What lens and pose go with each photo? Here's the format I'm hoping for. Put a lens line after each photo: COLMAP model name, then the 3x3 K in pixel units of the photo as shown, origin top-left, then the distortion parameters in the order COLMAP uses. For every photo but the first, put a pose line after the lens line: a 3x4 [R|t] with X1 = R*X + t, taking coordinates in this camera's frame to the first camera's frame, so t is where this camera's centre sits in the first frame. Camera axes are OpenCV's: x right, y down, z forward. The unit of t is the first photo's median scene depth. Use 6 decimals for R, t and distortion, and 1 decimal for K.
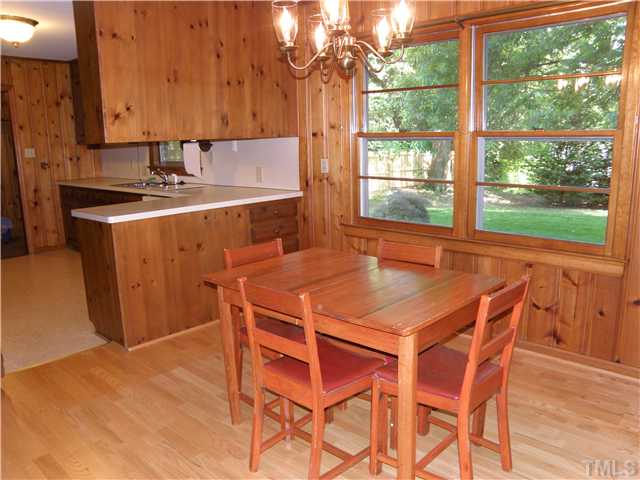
lens RADIAL K [[527.5, 0, 331.0], [0, 527.5, 240.0], [0, 0, 1]] dist [-0.001005, 0.002048]
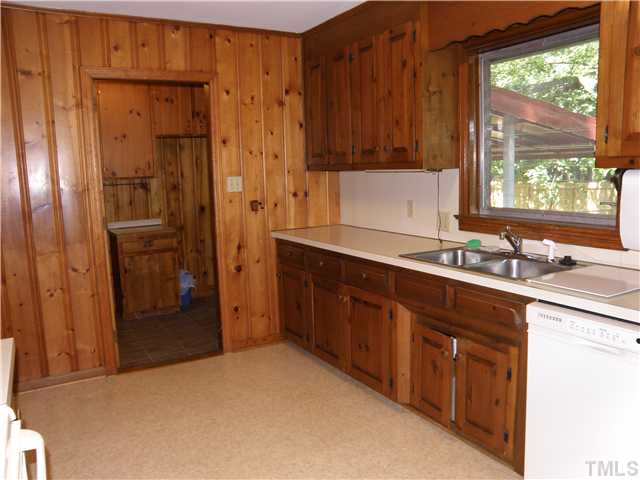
lens RADIAL K [[527.5, 0, 331.0], [0, 527.5, 240.0], [0, 0, 1]] dist [-0.001005, 0.002048]
pose [[0.943484, 0.038064, -0.329226, -0.264401], [-0.053693, 0.997815, -0.038508, -0.083687], [0.327041, 0.054008, 0.943466, 0.467067]]
